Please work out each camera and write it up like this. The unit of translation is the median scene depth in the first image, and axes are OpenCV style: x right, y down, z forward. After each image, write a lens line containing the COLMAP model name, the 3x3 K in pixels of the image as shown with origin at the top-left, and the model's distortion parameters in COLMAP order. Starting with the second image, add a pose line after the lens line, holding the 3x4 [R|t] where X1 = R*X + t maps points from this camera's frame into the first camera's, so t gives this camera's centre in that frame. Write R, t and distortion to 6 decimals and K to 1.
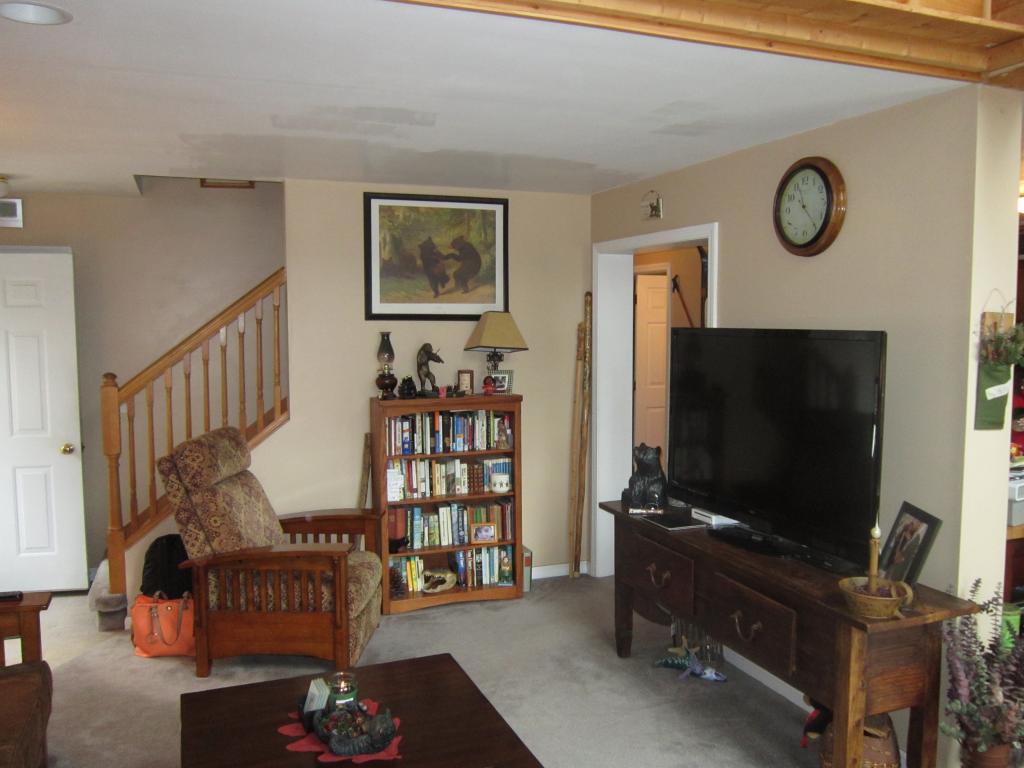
lens RADIAL K [[842.3, 0, 516.8], [0, 842.3, 379.1], [0, 0, 1]] dist [-0.034780, 0.005364]
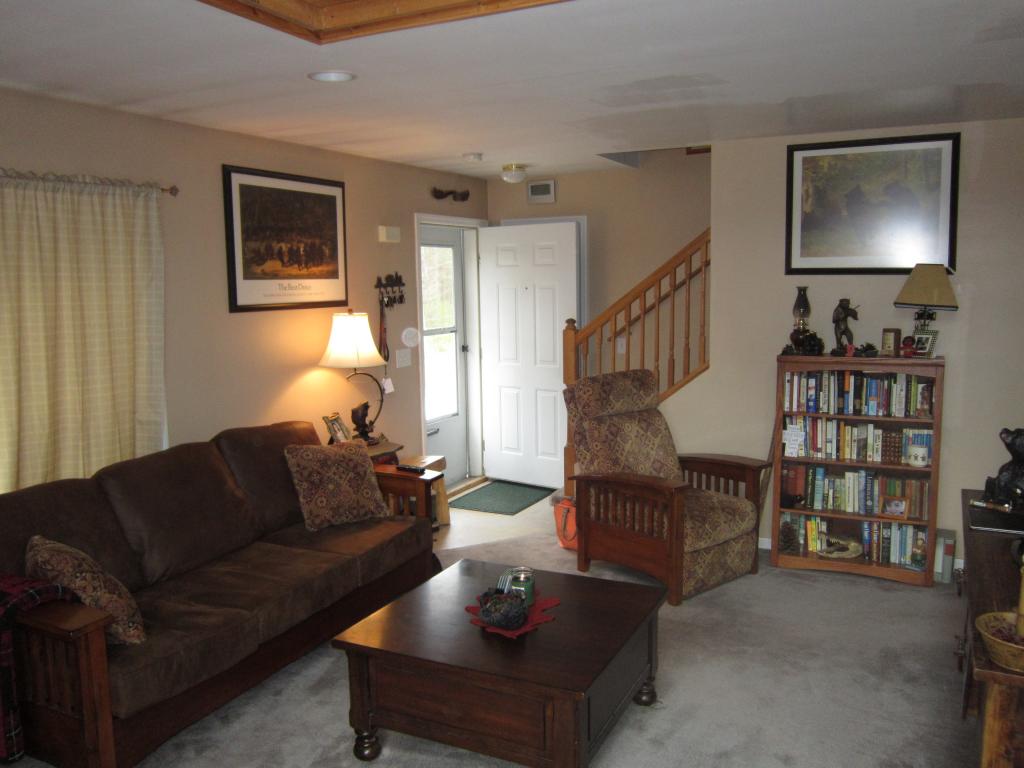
lens RADIAL K [[842.3, 0, 516.8], [0, 842.3, 379.1], [0, 0, 1]] dist [-0.034780, 0.005364]
pose [[0.677397, 0.082185, -0.731012, 0.341290], [-0.041176, 0.996418, 0.073868, -0.006723], [0.734464, -0.019938, 0.678354, 0.084426]]
